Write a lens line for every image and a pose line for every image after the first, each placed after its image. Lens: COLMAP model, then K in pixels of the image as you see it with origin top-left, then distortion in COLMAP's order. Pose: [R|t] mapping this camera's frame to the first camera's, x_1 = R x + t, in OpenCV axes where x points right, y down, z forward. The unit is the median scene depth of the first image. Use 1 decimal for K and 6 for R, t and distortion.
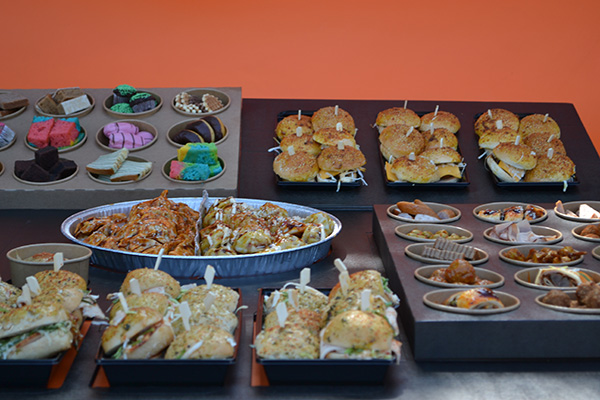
lens RADIAL K [[1371.5, 0, 299.9], [0, 1371.5, 200.1], [0, 0, 1]] dist [0.015047, 0.000000]
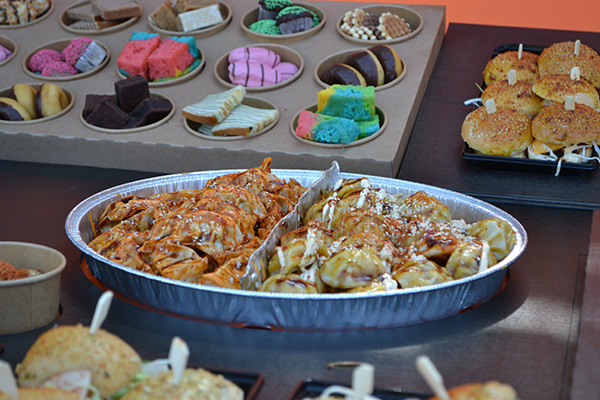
lens RADIAL K [[1371.5, 0, 302.1], [0, 1371.5, 199.7], [0, 0, 1]] dist [0.015047, 0.000000]
pose [[0.968056, 0.083485, -0.236428, 0.064266], [-0.070695, 0.995564, 0.062085, -0.026348], [0.240563, -0.043387, 0.969663, 0.354006]]
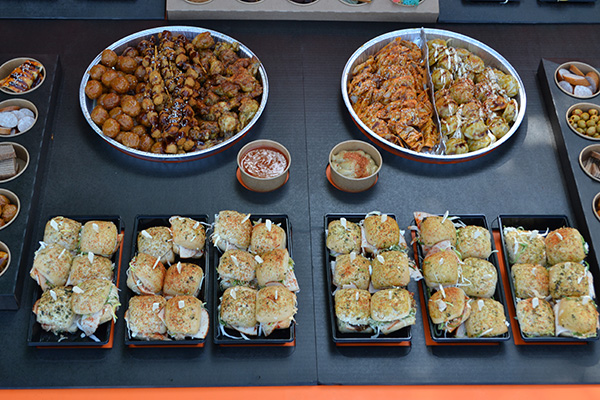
lens RADIAL K [[982.5, 0, 297.9], [0, 982.5, 197.2], [0, 0, 1]] dist [-0.024832, 0.000000]
pose [[0.999526, 0.010198, 0.029041, -0.216186], [-0.026326, 0.772129, 0.634920, -0.494111], [-0.015948, -0.635383, 0.772032, 0.080304]]
